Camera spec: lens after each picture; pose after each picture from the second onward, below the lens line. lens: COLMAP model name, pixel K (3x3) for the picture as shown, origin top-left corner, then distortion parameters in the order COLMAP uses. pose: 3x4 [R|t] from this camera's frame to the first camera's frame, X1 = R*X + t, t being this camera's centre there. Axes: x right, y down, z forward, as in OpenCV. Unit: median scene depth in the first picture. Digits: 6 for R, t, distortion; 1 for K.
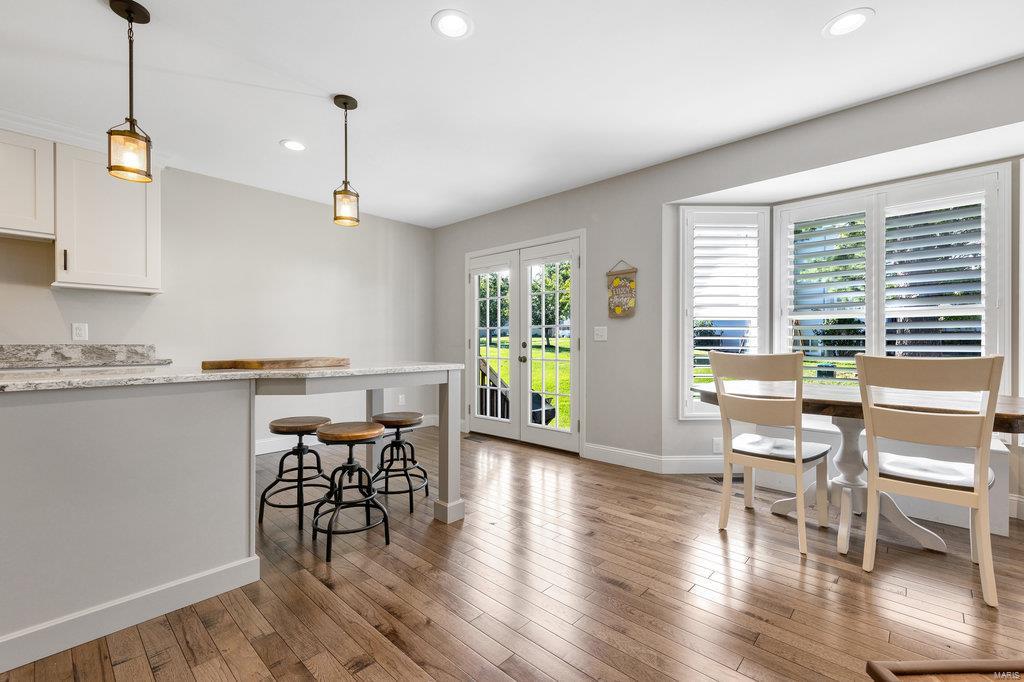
lens RADIAL K [[436.7, 0, 510.9], [0, 436.7, 340.2], [0, 0, 1]] dist [0.000808, 0.000014]
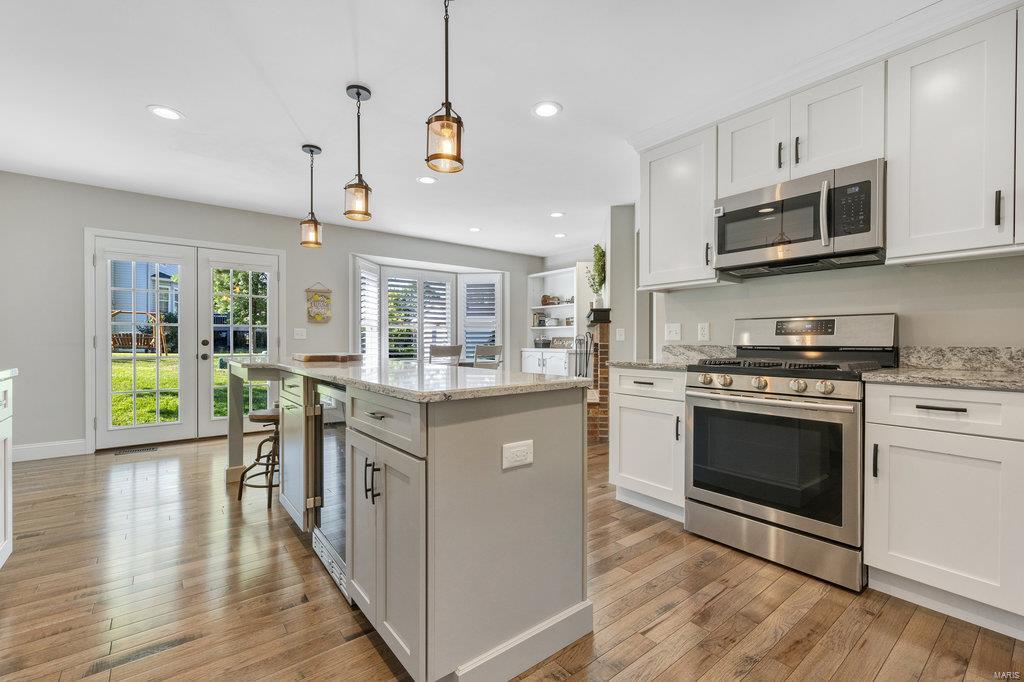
lens RADIAL K [[436.7, 0, 510.6], [0, 436.7, 344.4], [0, 0, 1]] dist [0.000808, 0.000014]
pose [[0.211745, 0.000565, 0.977325, -0.985216], [-0.001228, 0.999999, -0.000313, 0.016873], [-0.977324, -0.001134, 0.211745, 0.093971]]
